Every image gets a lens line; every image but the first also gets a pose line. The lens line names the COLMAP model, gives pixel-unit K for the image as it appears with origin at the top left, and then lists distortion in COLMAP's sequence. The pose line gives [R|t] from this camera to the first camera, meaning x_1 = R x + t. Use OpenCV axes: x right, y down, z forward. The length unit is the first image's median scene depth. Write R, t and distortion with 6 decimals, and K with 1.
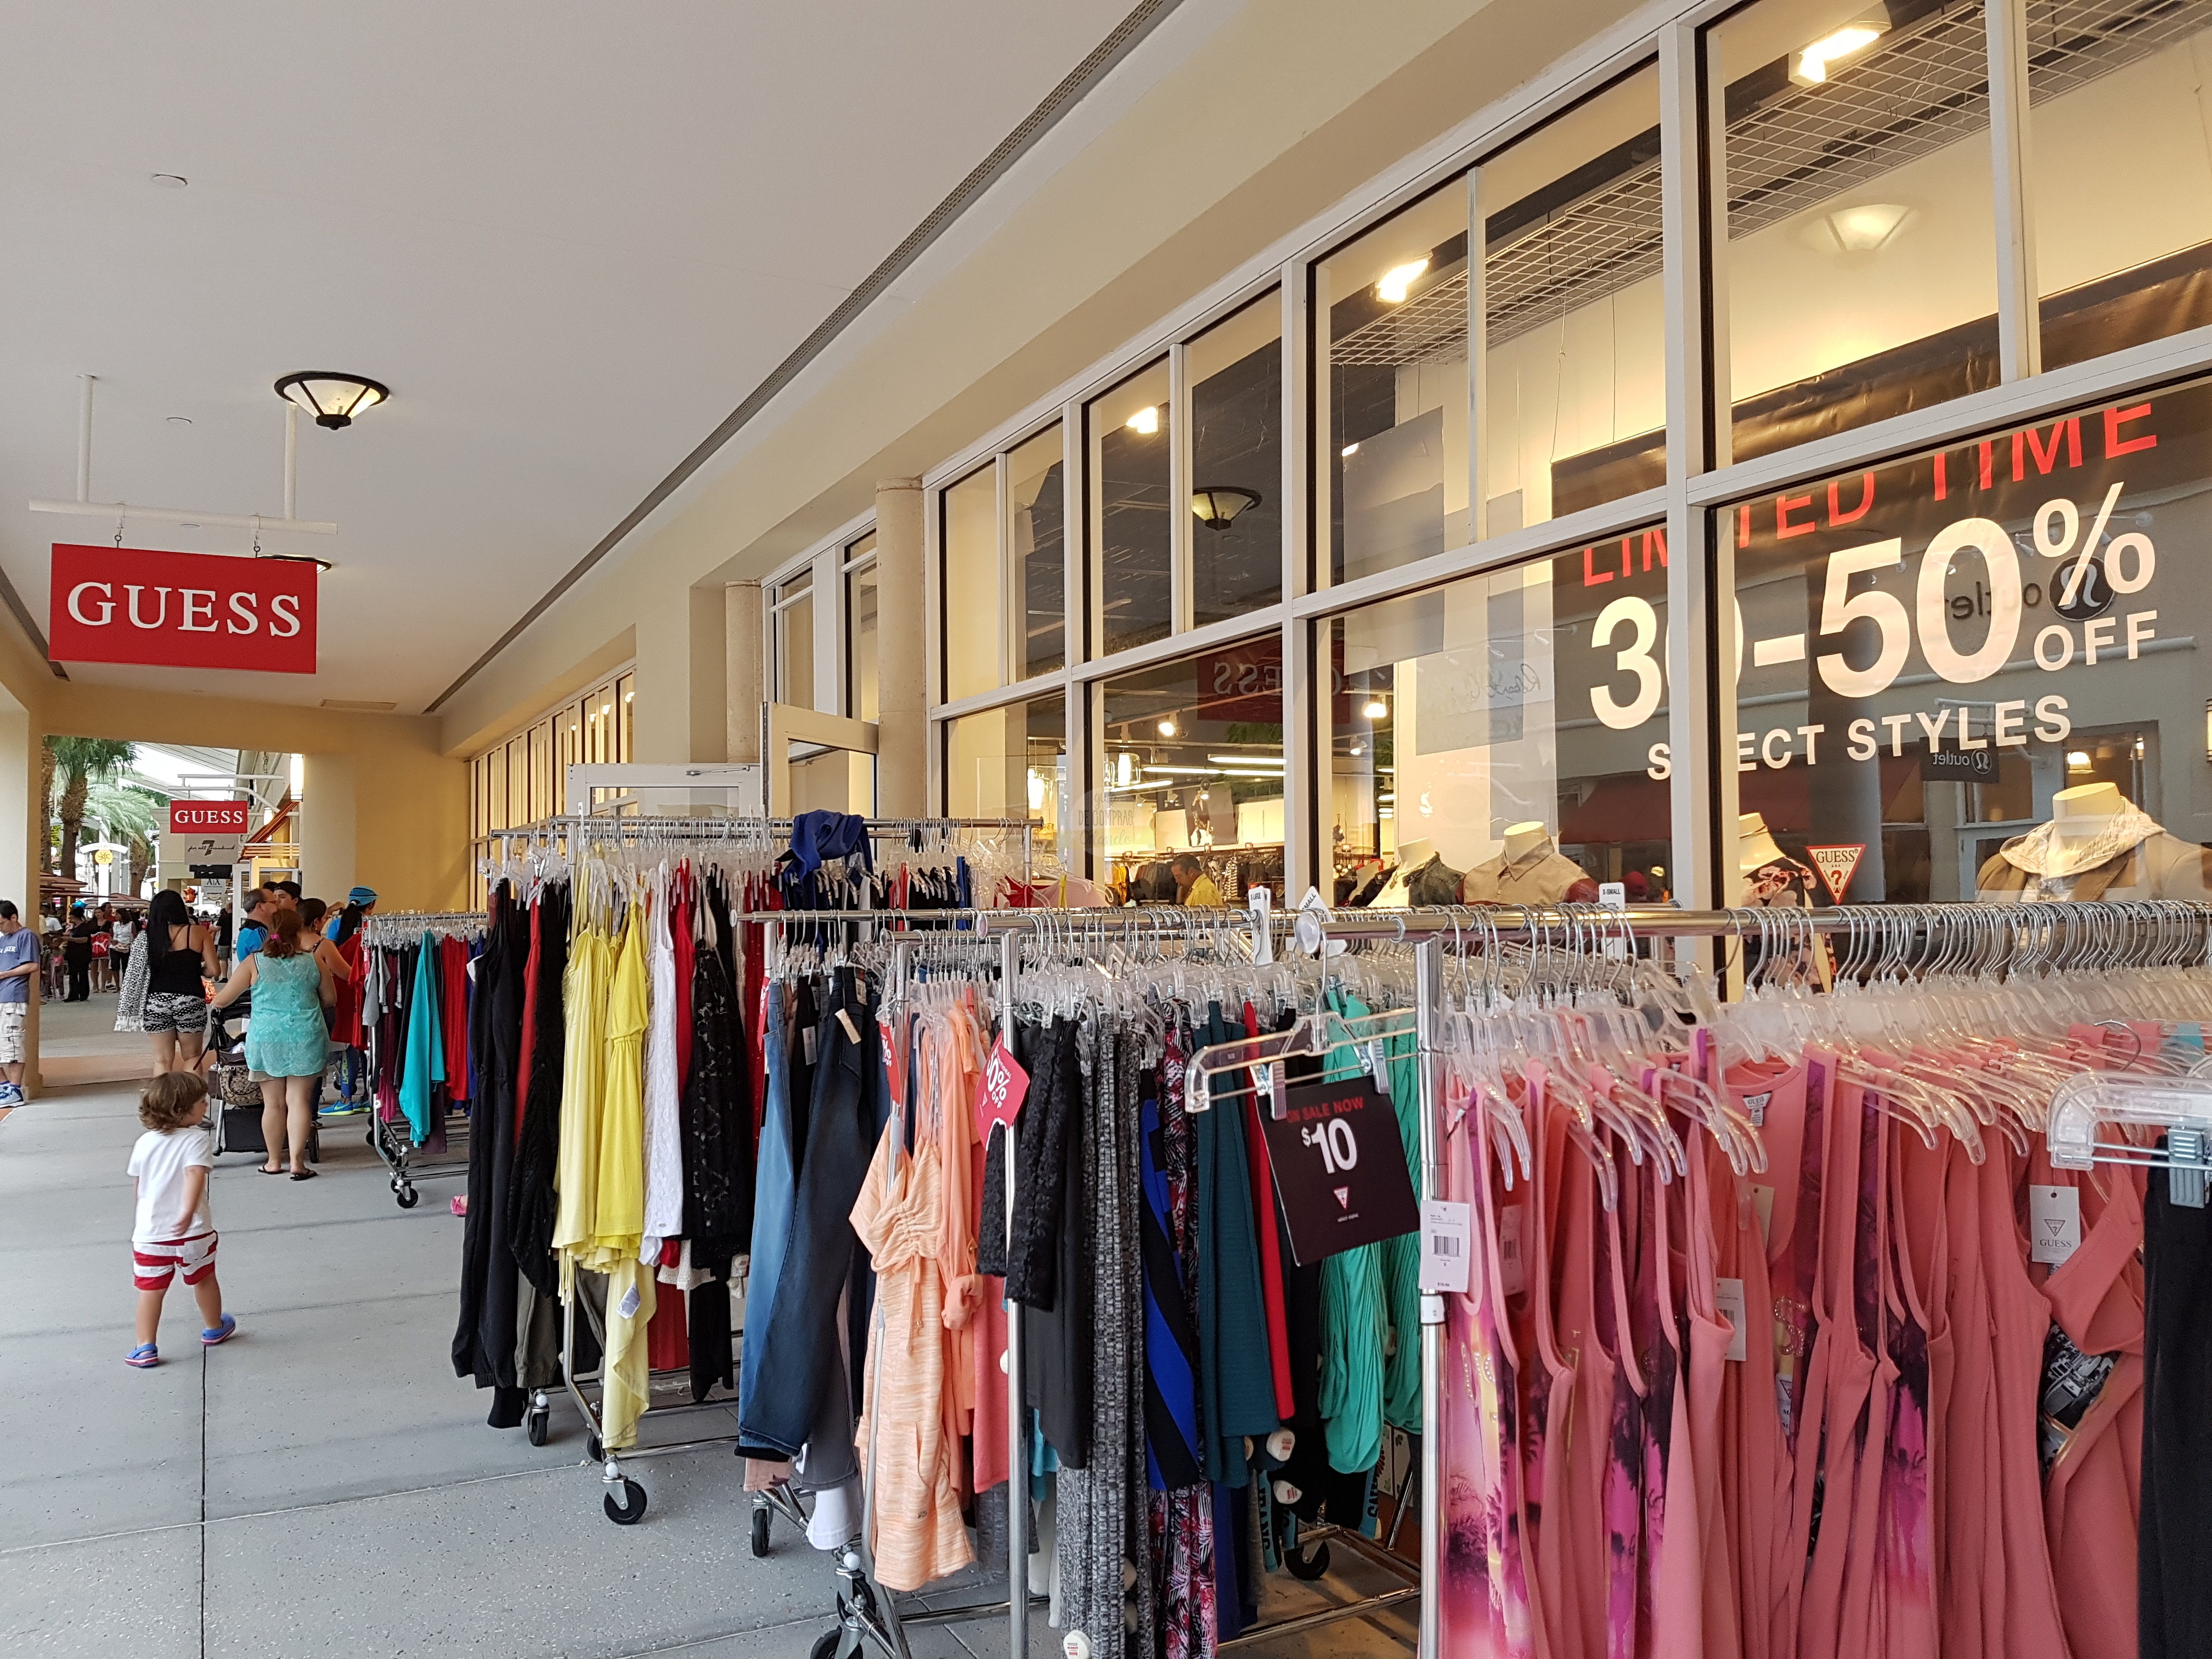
lens RADIAL K [[1688.0, 0, 1097.2], [0, 1688.0, 822.9], [0, 0, 1]] dist [0.056396, -0.039473]
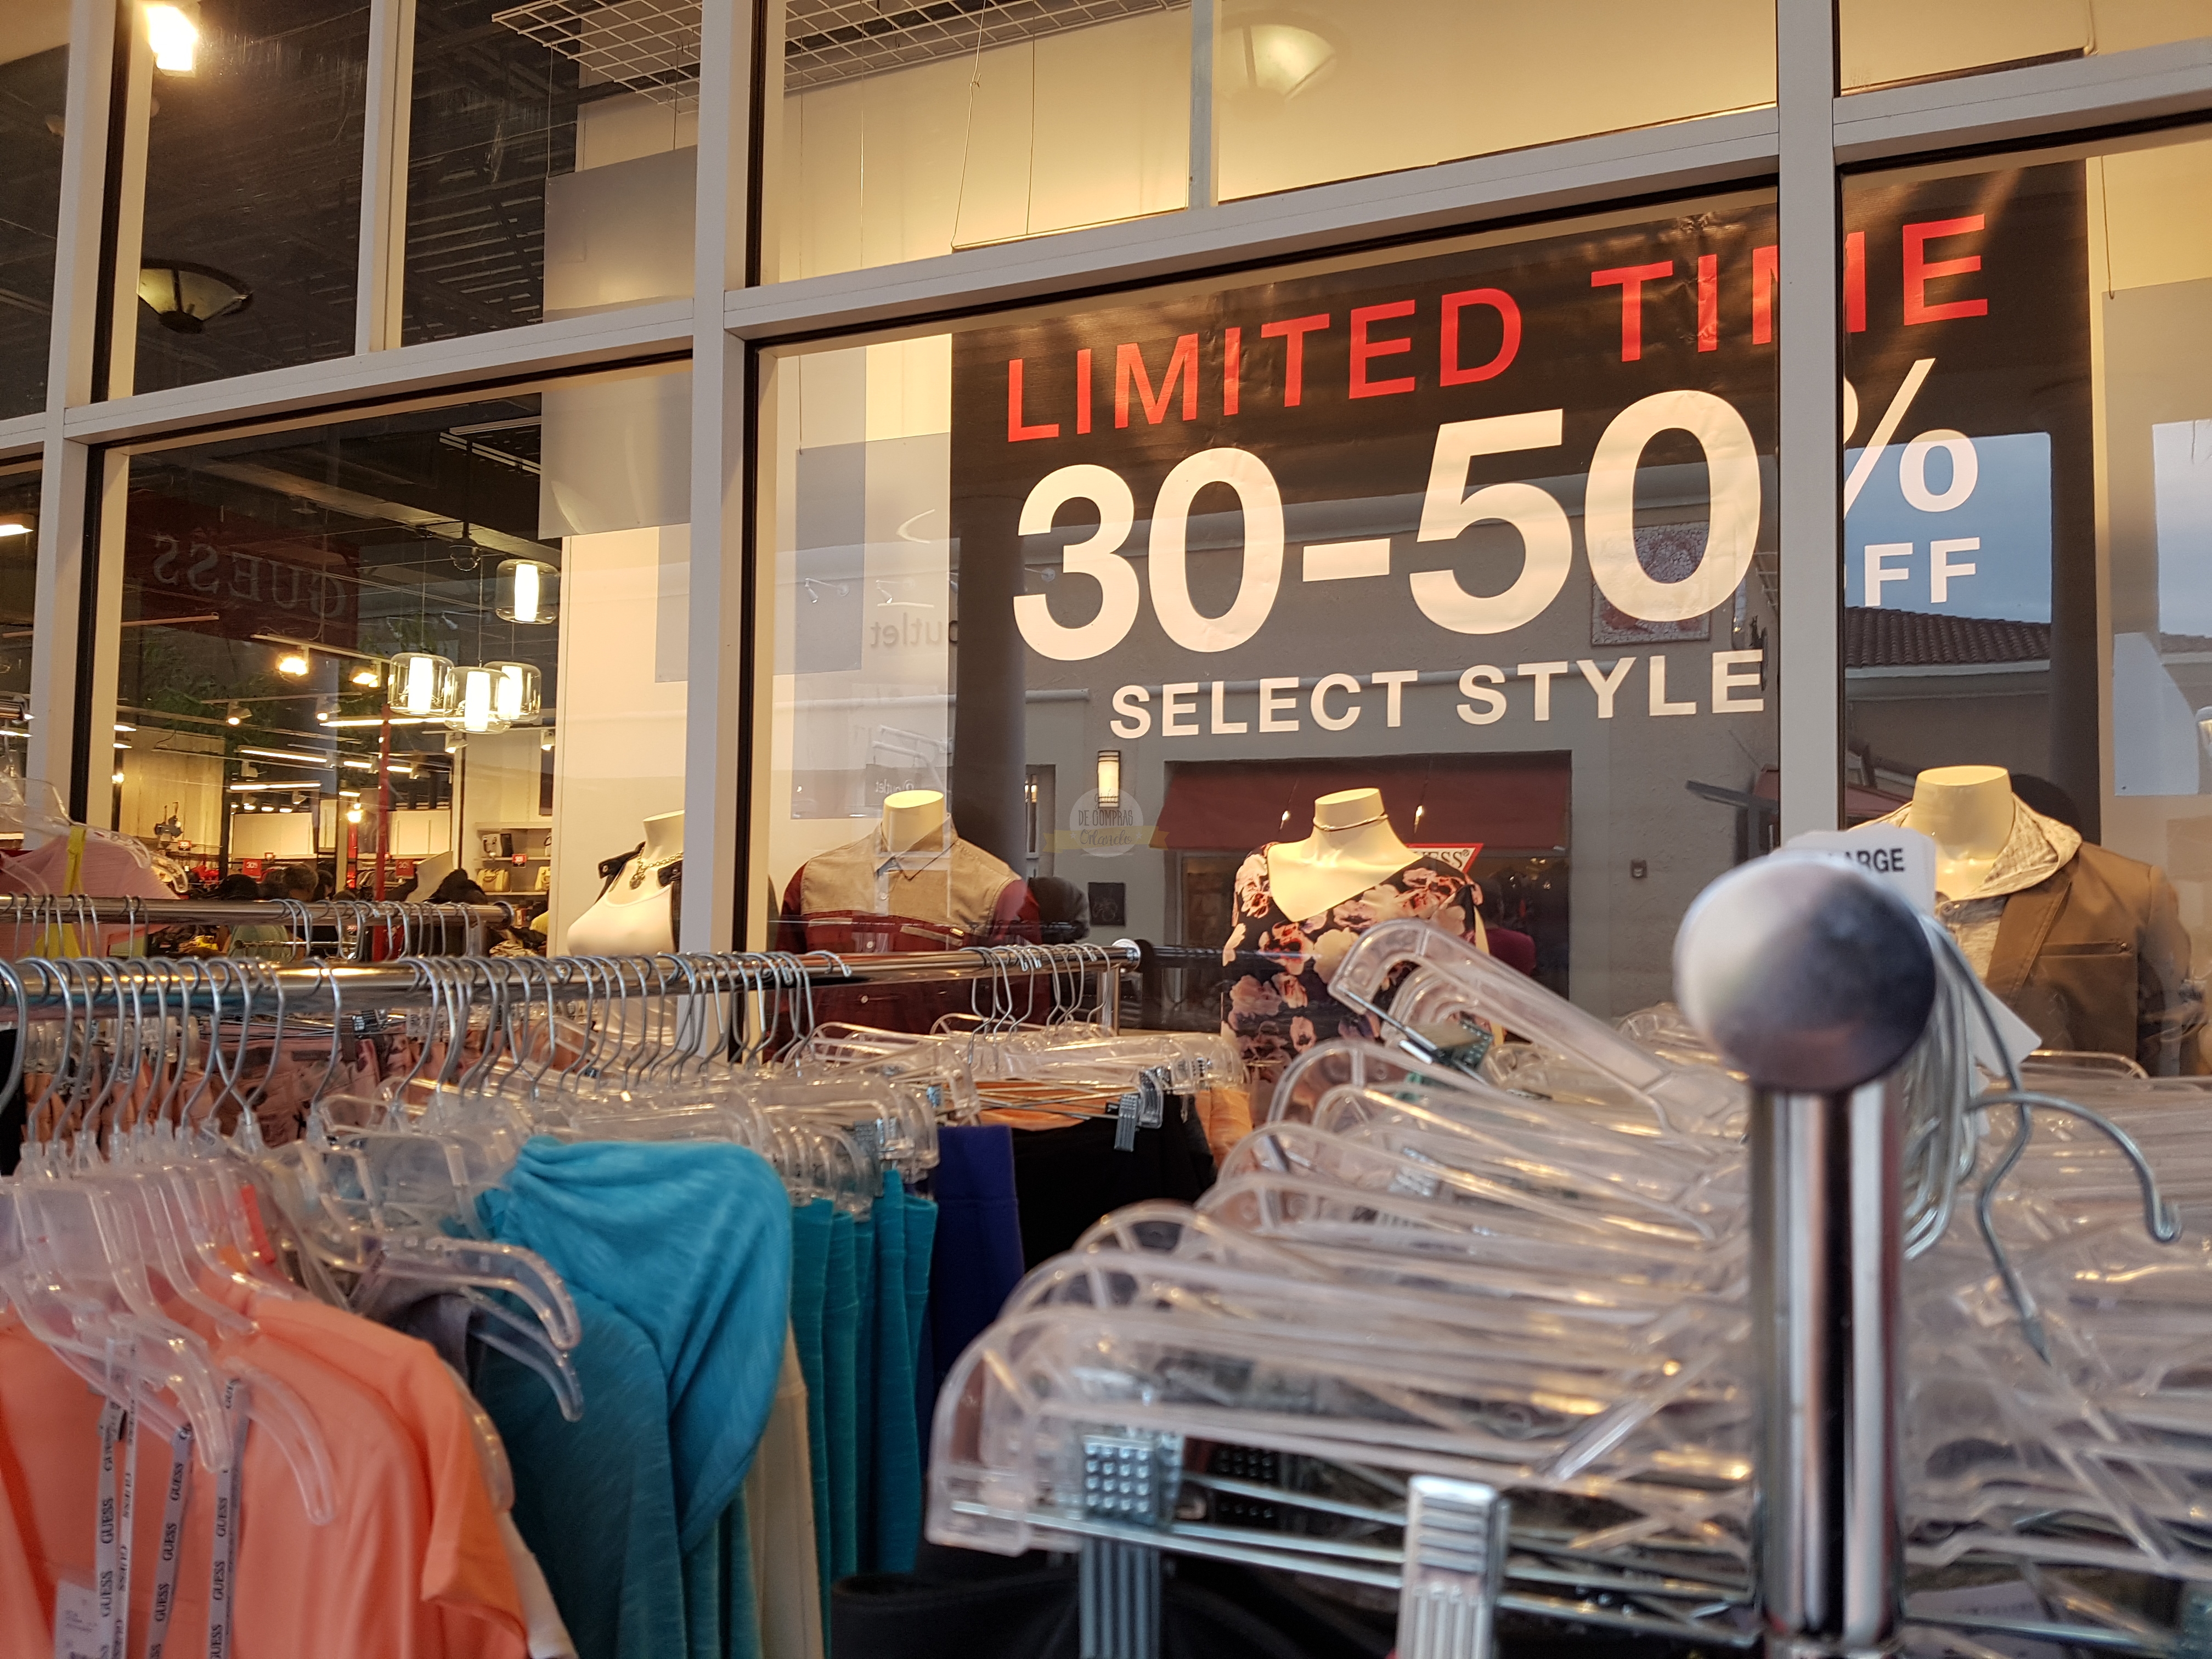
lens RADIAL K [[1688.0, 0, 1125.5], [0, 1688.0, 849.6], [0, 0, 1]] dist [0.056396, -0.039473]
pose [[0.781662, 0.045856, 0.622014, -0.095262], [-0.049822, 0.998697, -0.011017, 0.029313], [-0.621709, -0.022379, 0.782929, 0.533472]]
